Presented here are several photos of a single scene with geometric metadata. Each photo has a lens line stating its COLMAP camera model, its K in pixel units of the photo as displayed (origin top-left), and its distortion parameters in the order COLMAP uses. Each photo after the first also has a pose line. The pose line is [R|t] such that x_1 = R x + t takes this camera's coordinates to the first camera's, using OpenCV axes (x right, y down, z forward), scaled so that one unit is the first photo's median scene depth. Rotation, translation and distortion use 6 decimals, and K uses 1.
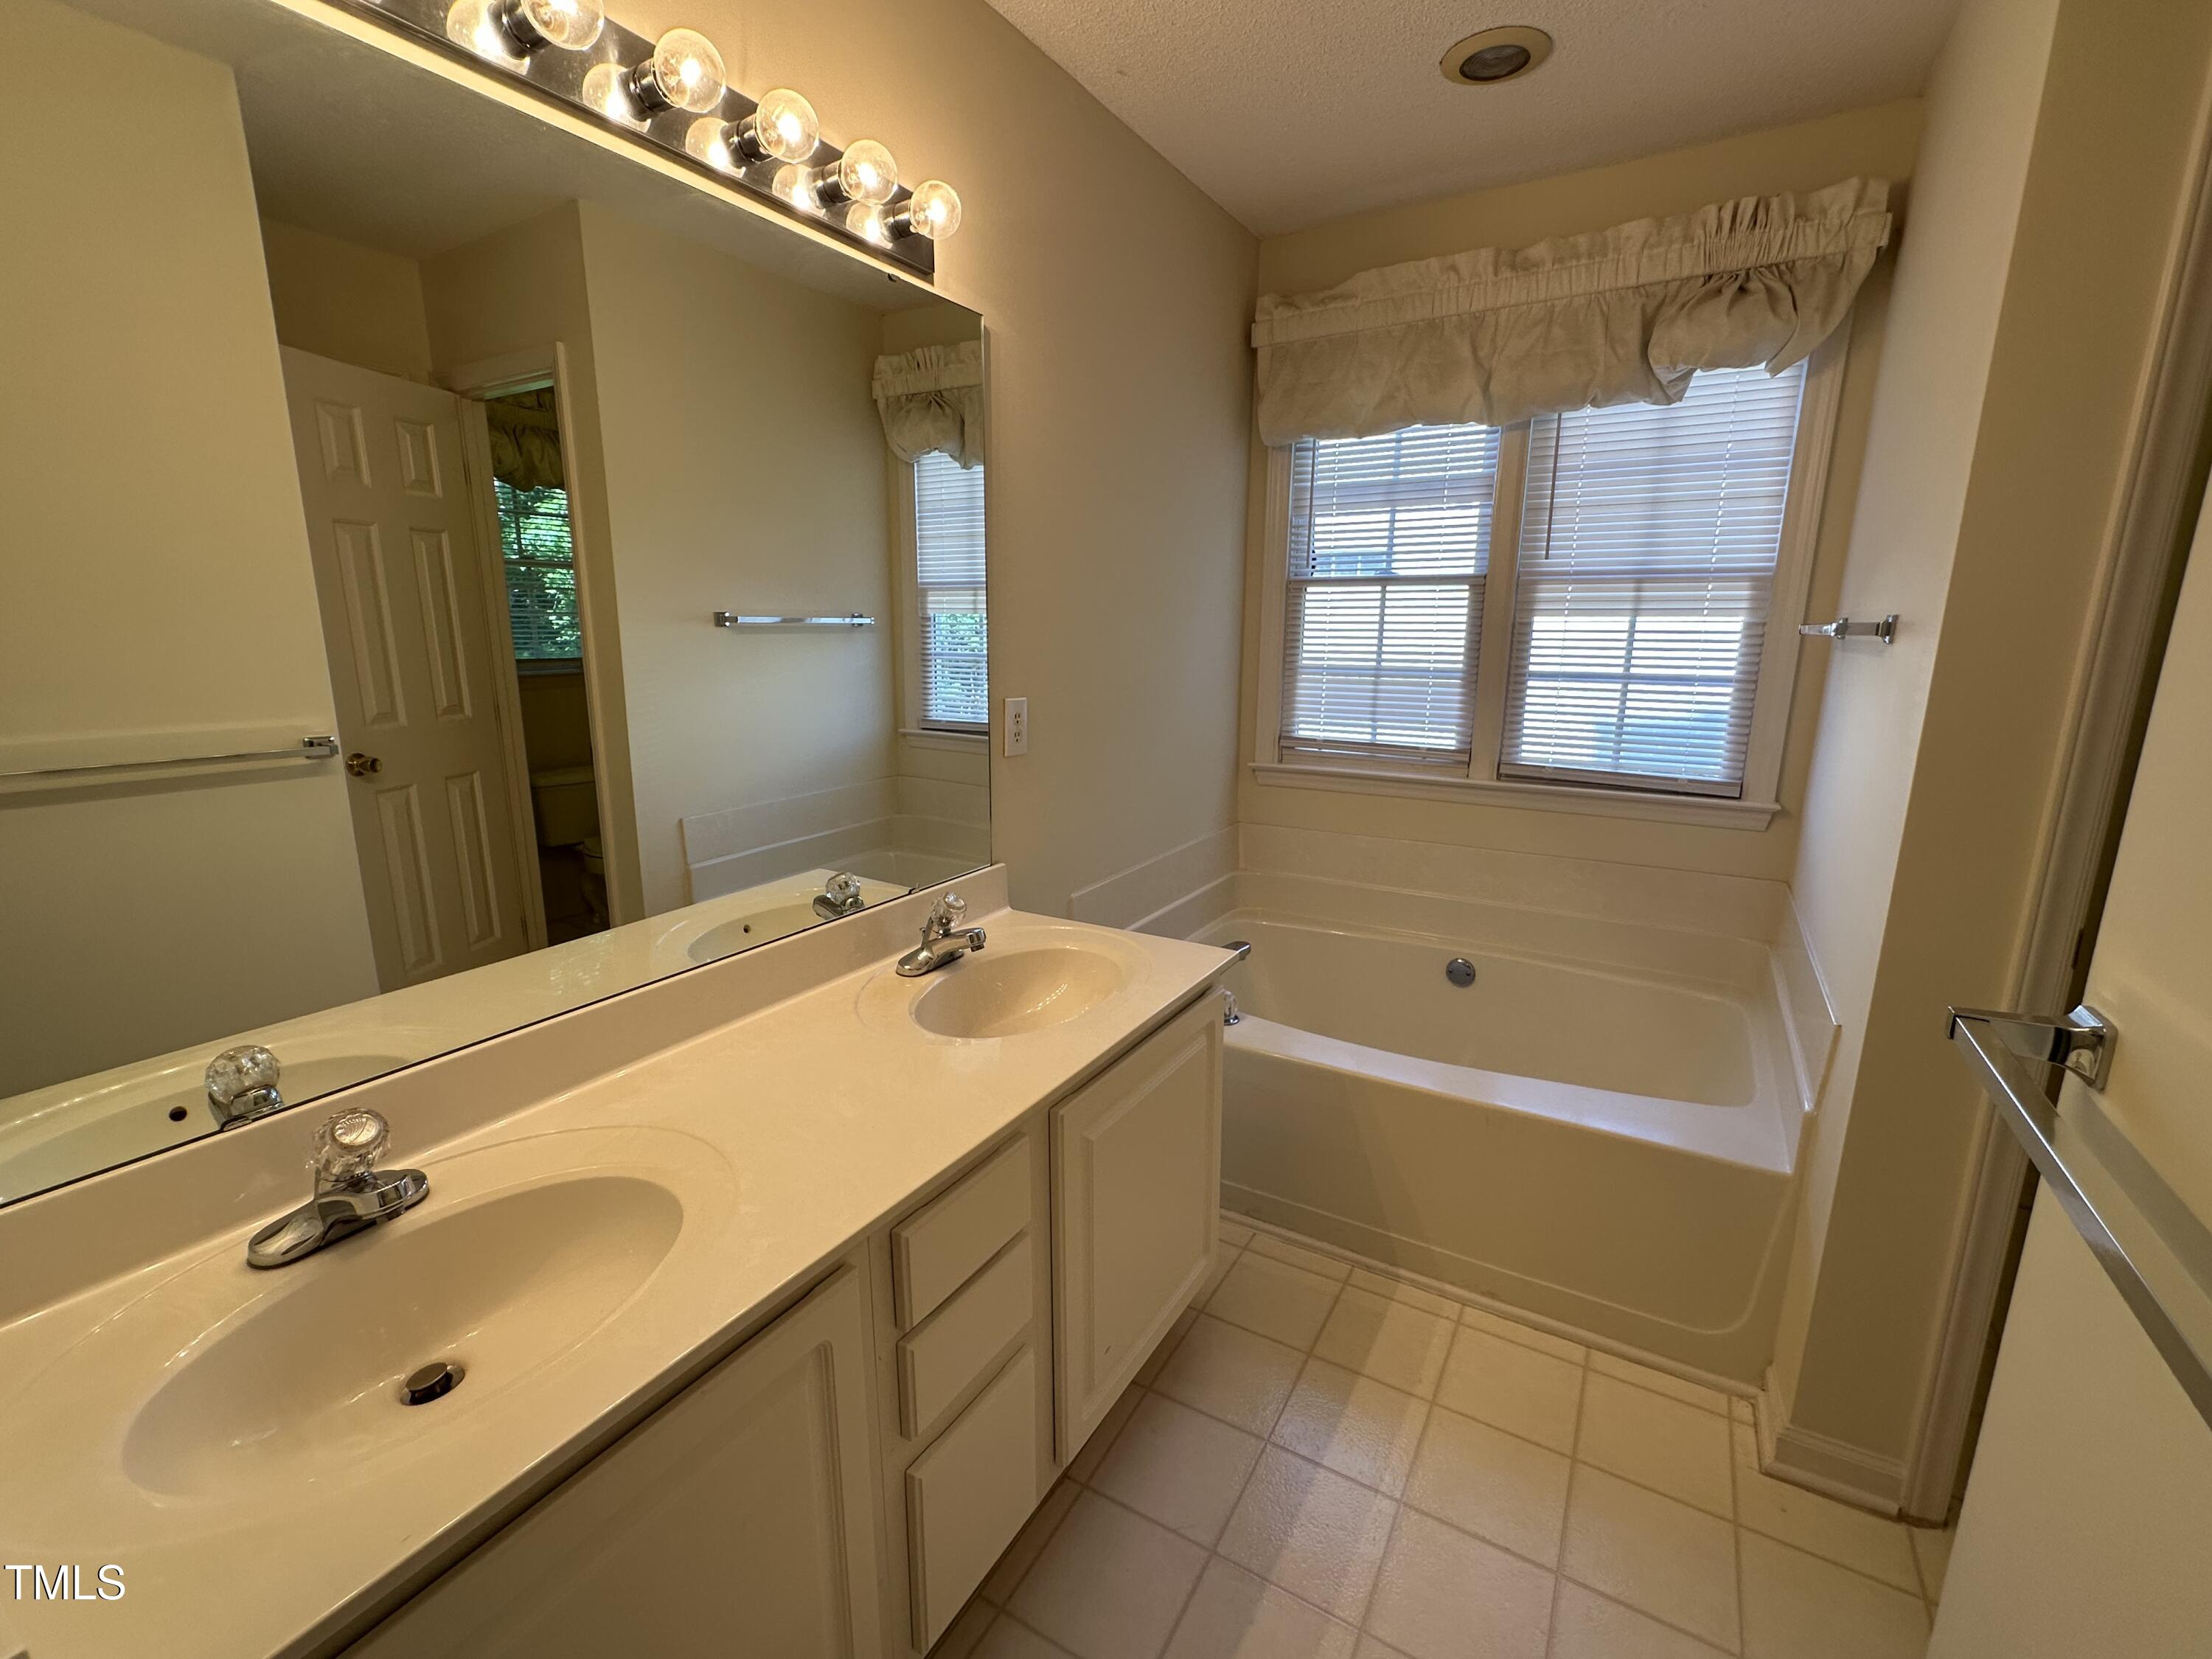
lens RADIAL K [[941.8, 0, 1107.1], [0, 941.8, 825.6], [0, 0, 1]] dist [-0.003823, 0.001654]
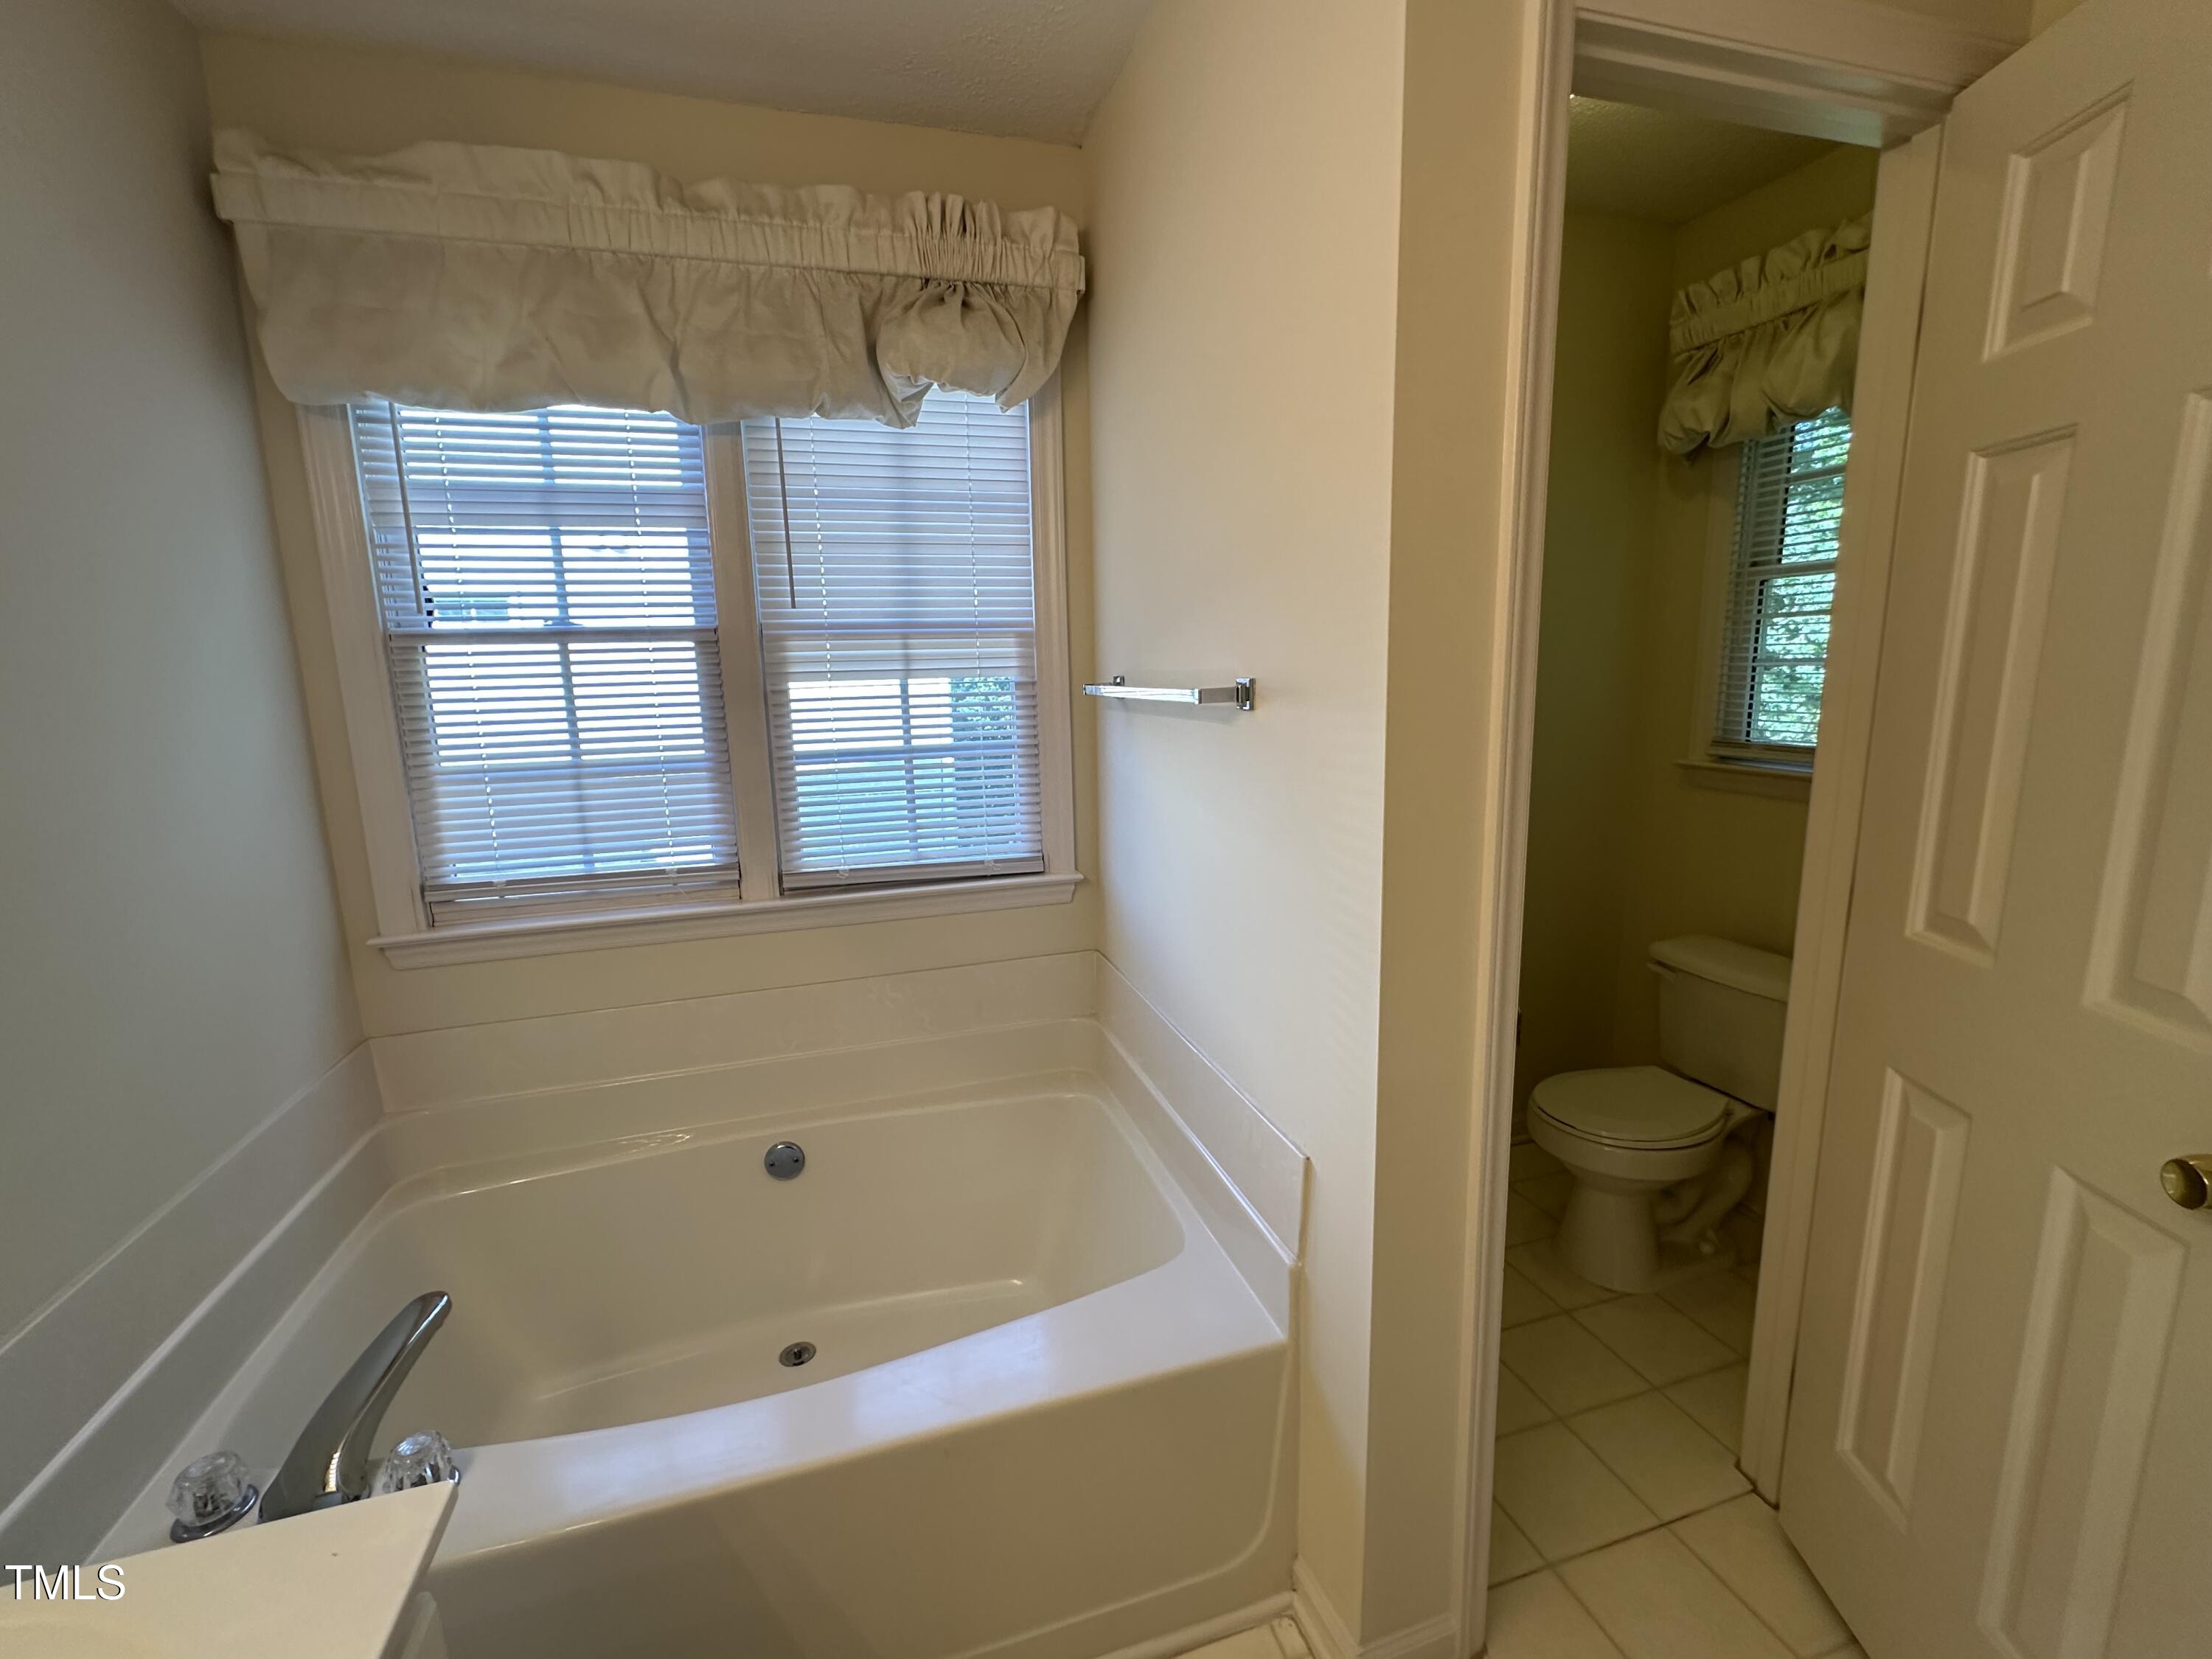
lens RADIAL K [[941.8, 0, 1099.6], [0, 941.8, 834.4], [0, 0, 1]] dist [-0.003823, 0.001654]
pose [[0.668640, -0.151733, 0.727941, 0.046720], [0.182181, 0.982551, 0.037464, -0.085271], [-0.720923, 0.107567, 0.684616, 0.314311]]
